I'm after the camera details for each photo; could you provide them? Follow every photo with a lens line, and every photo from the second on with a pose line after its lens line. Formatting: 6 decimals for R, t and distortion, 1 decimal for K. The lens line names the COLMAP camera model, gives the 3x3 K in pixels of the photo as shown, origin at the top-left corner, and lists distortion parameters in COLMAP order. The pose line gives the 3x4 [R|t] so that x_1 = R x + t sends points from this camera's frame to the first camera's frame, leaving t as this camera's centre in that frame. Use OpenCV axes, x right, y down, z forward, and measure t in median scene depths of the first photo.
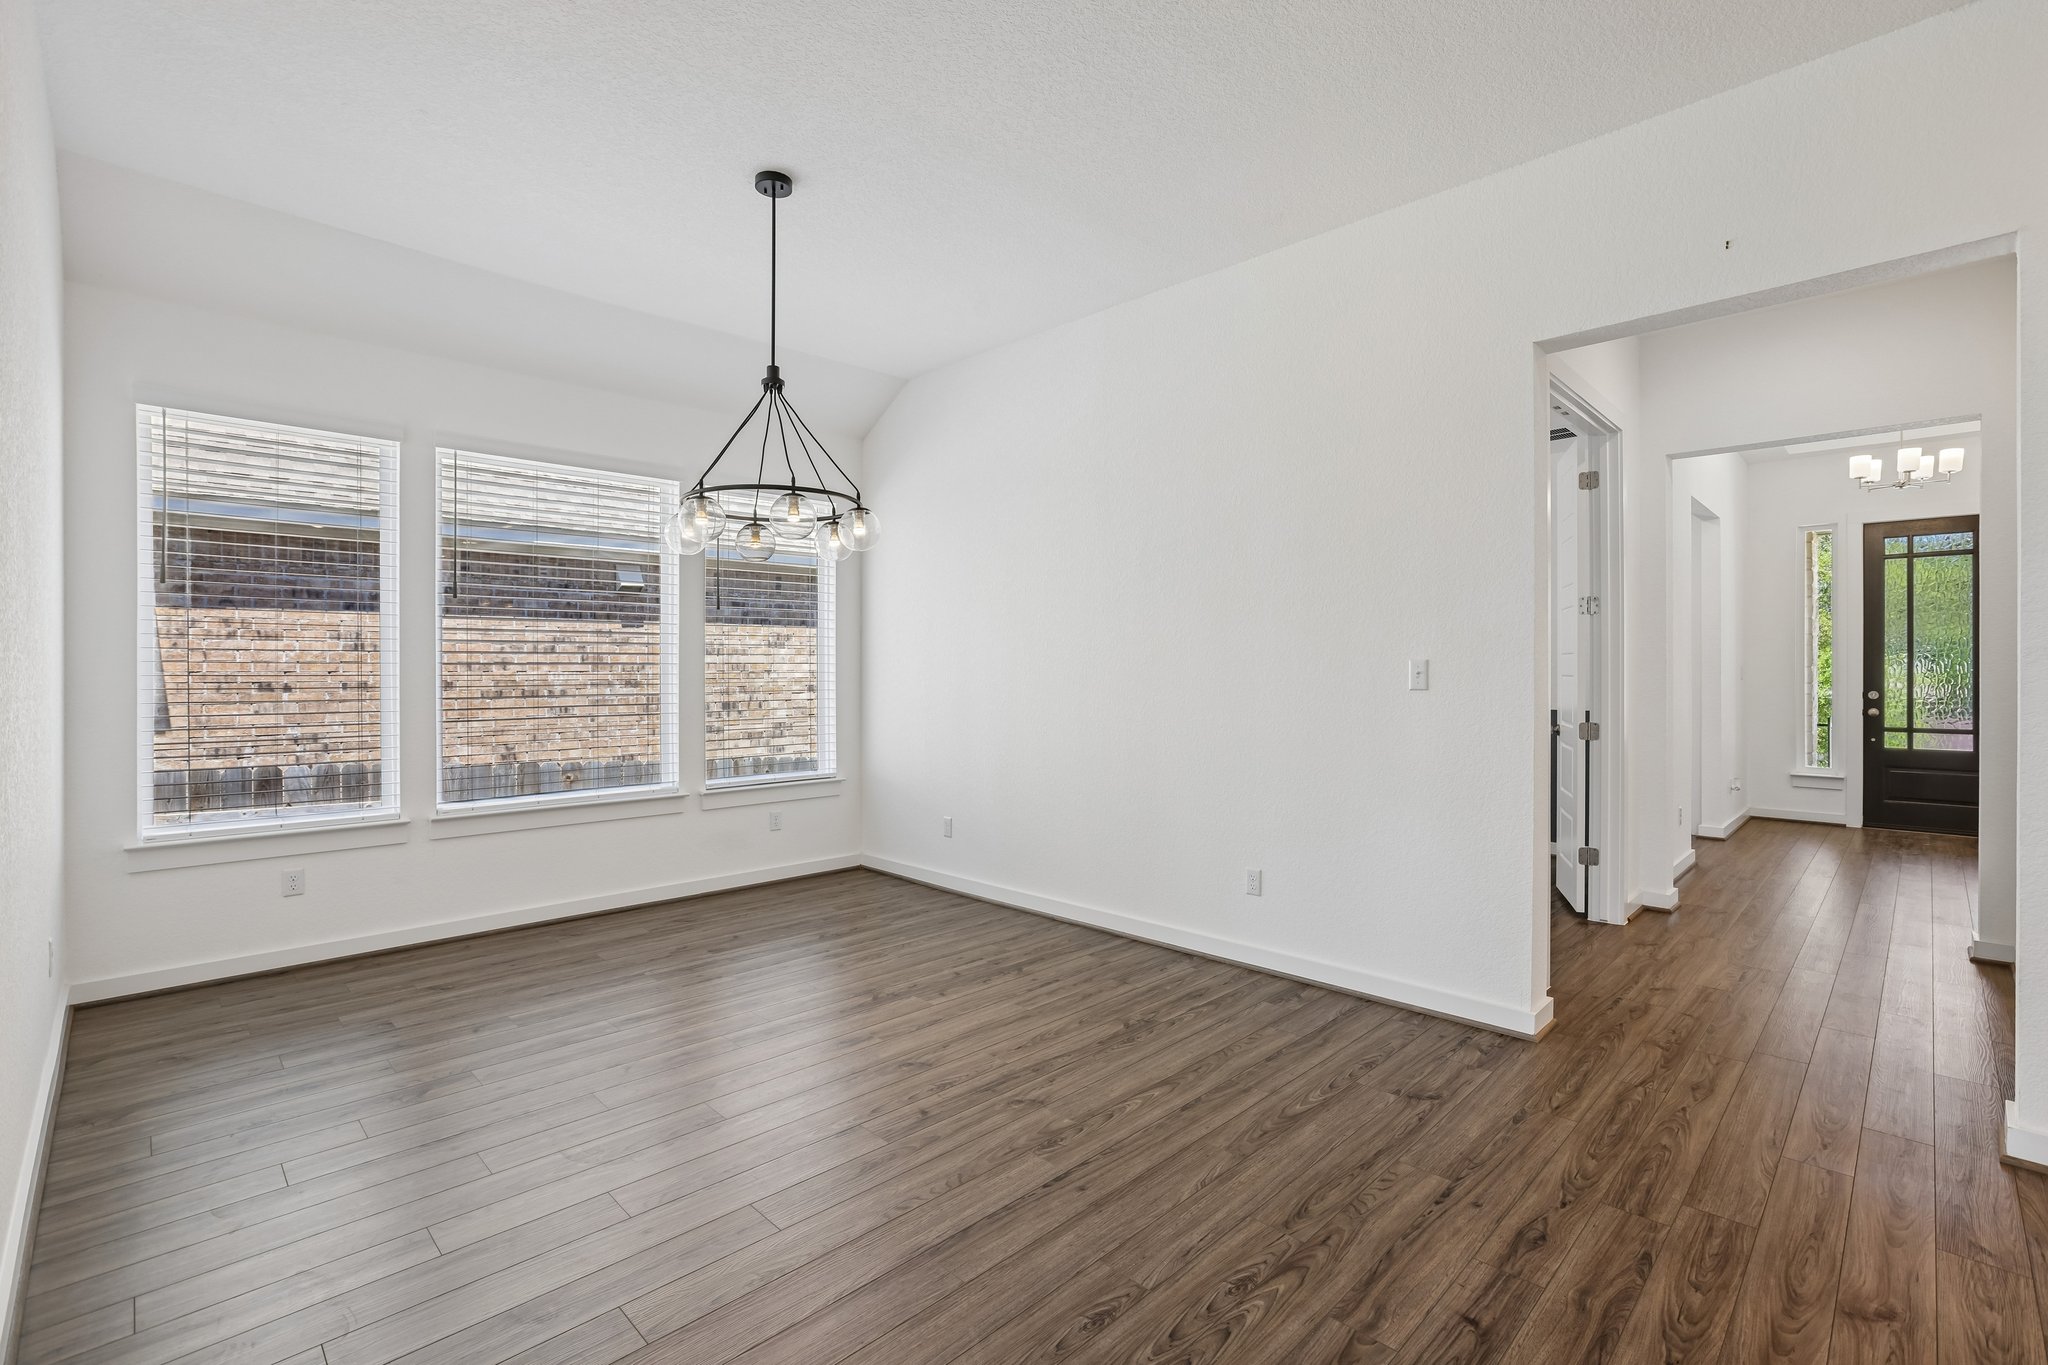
lens RADIAL K [[929.1, 0, 1024.0], [0, 929.1, 663.5], [0, 0, 1]] dist [-0.036259, 0.011996]
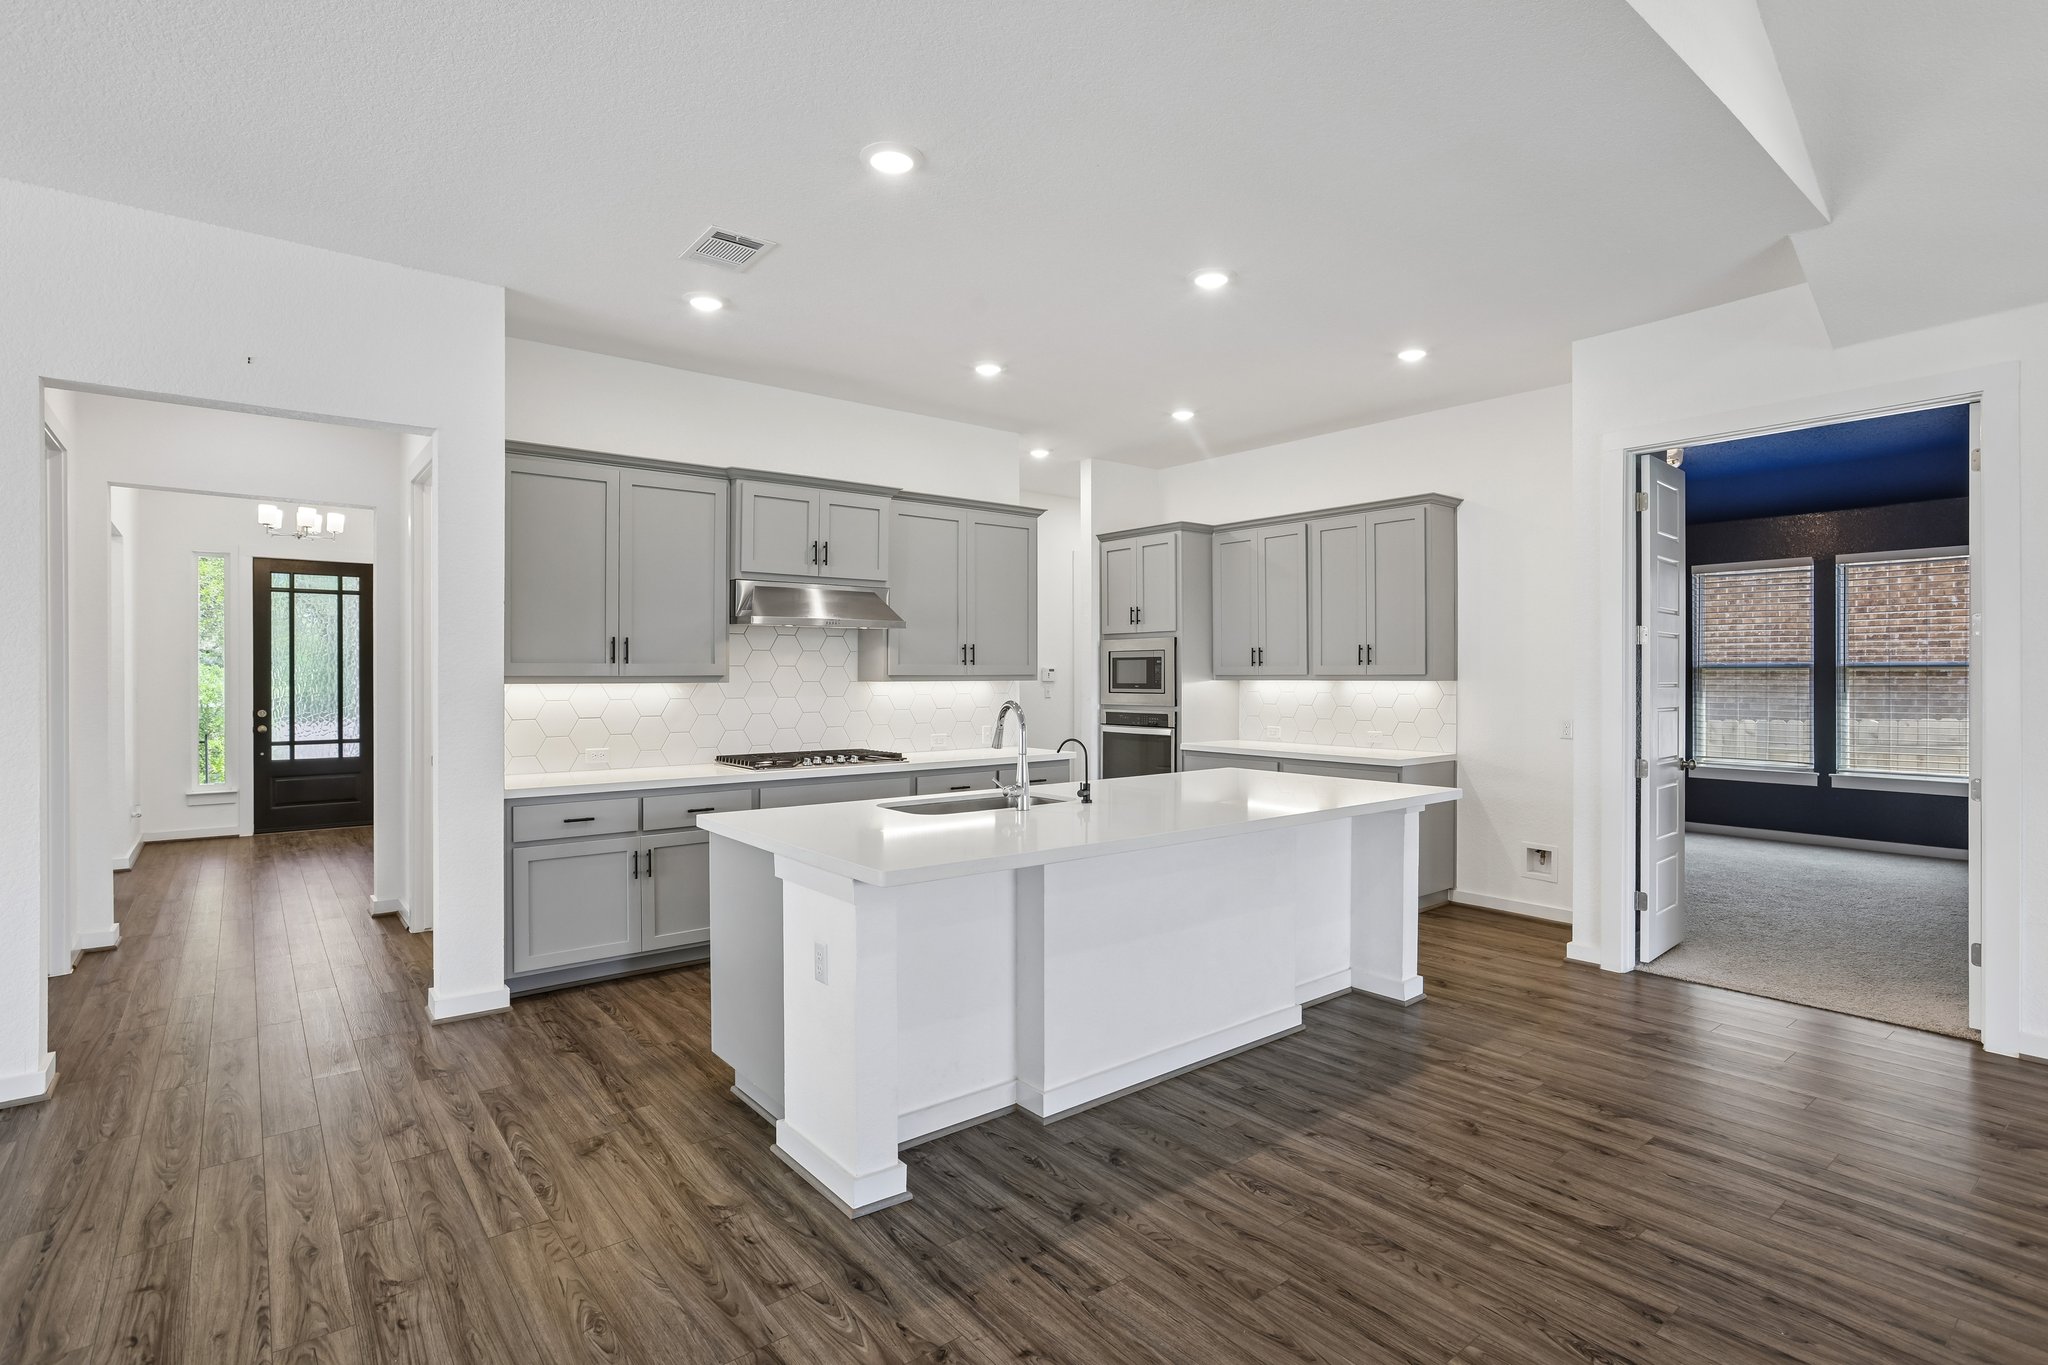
lens RADIAL K [[993.5, 0, 1006.3], [0, 993.5, 681.7], [0, 0, 1]] dist [-0.012547, 0.006848]
pose [[0.135153, -0.008053, 0.990792, -0.164664], [-0.002366, 0.999961, 0.008450, -0.020292], [-0.990822, -0.003487, 0.135129, -0.072781]]
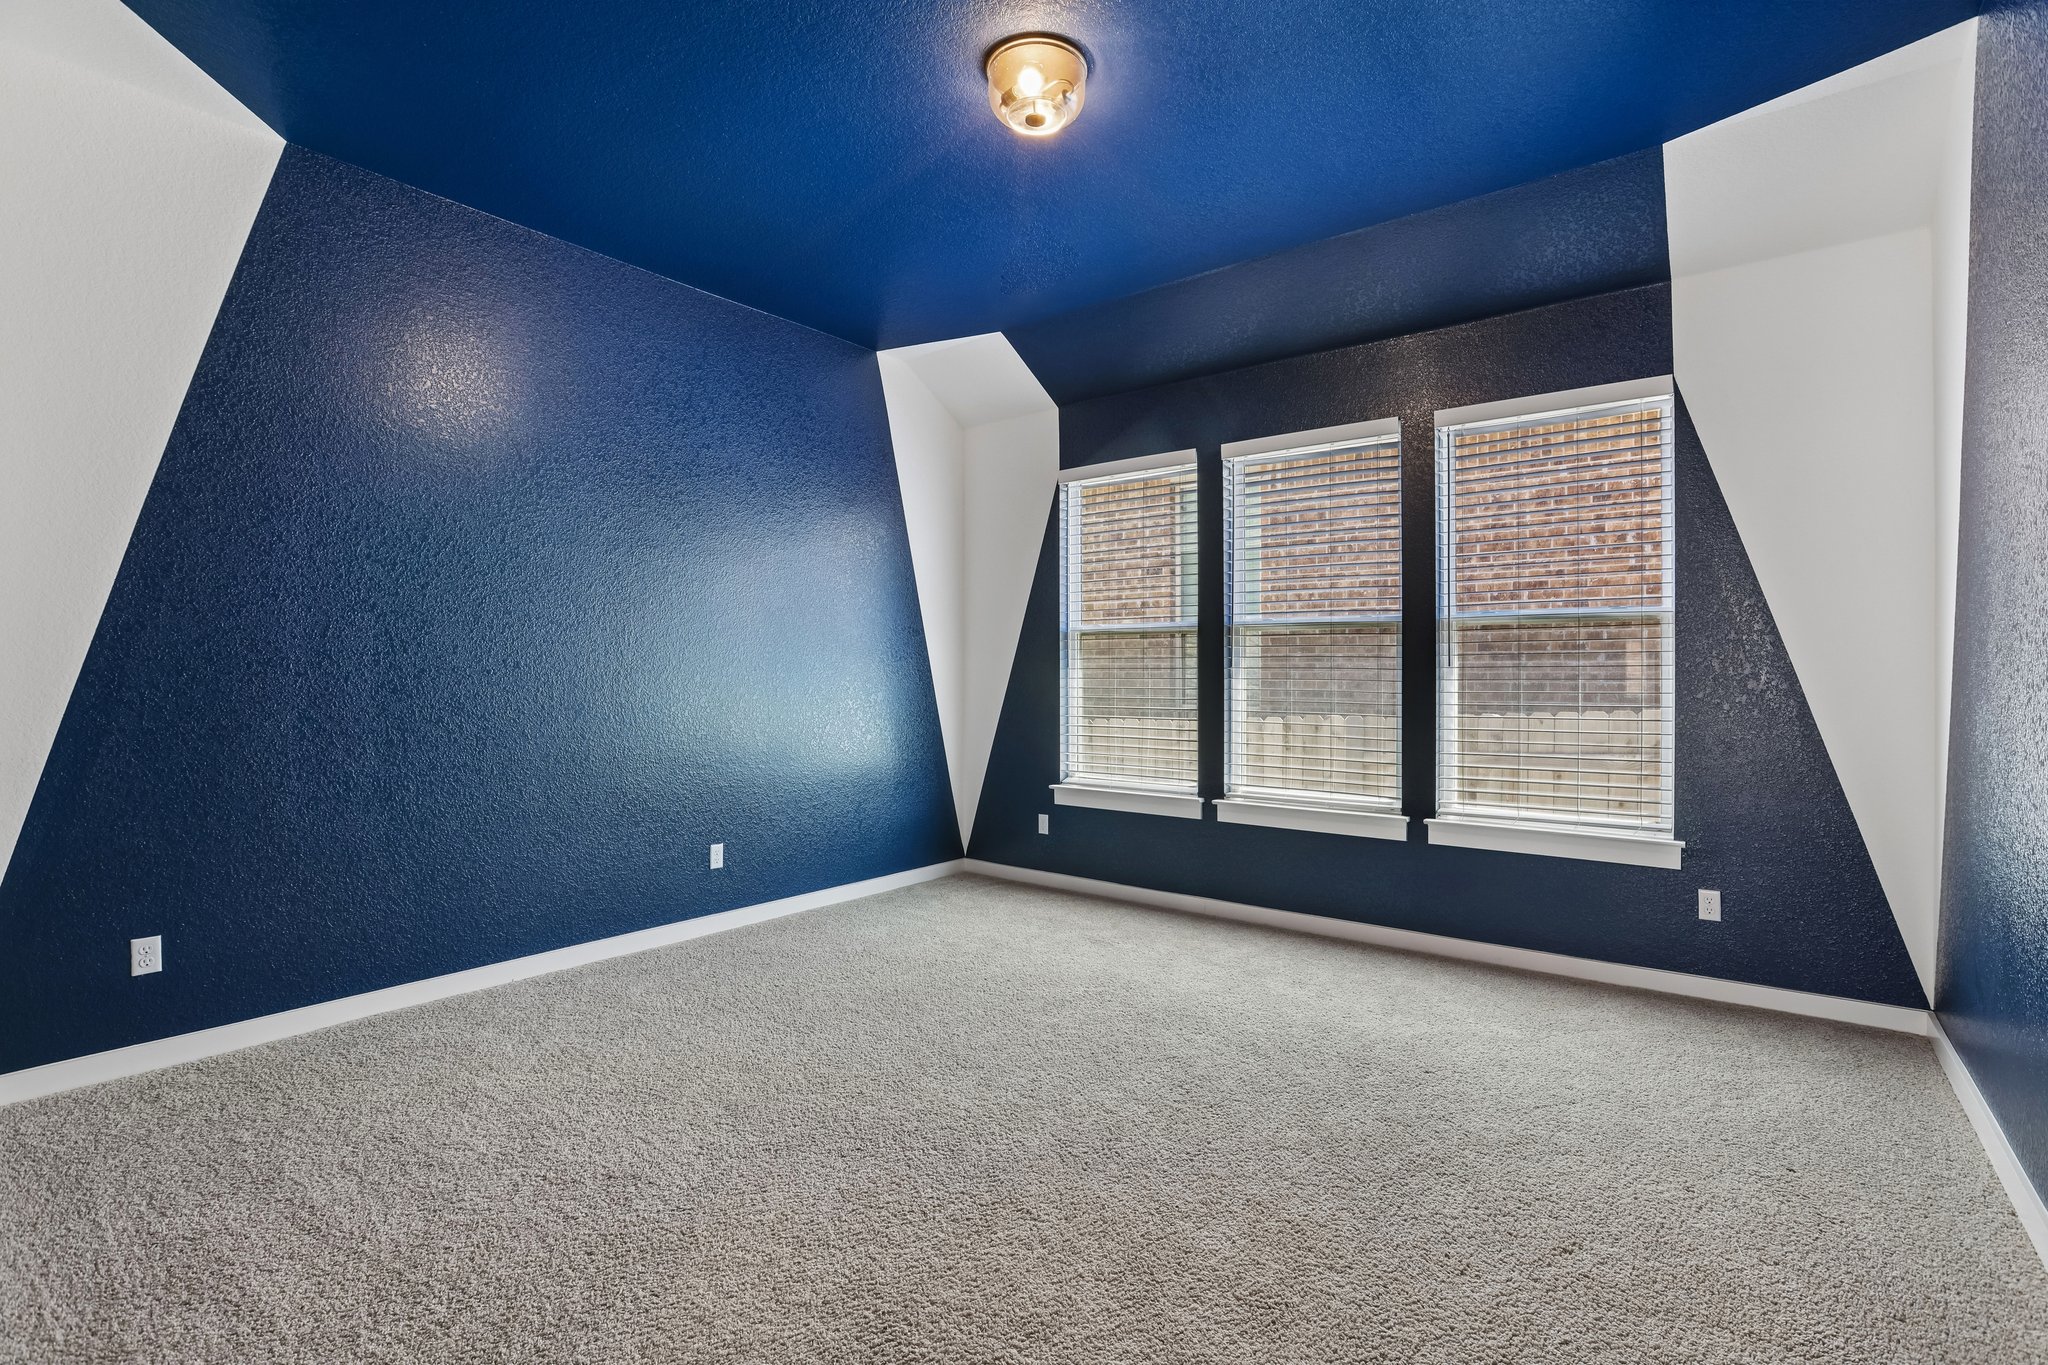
lens RADIAL K [[929.1, 0, 1038.3], [0, 929.1, 675.3], [0, 0, 1]] dist [-0.036259, 0.011996]
pose [[-0.114709, -0.006166, 0.993380, 0.499992], [-0.003101, 0.999978, 0.005849, 0.000659], [-0.993394, -0.002409, -0.114726, -0.520733]]
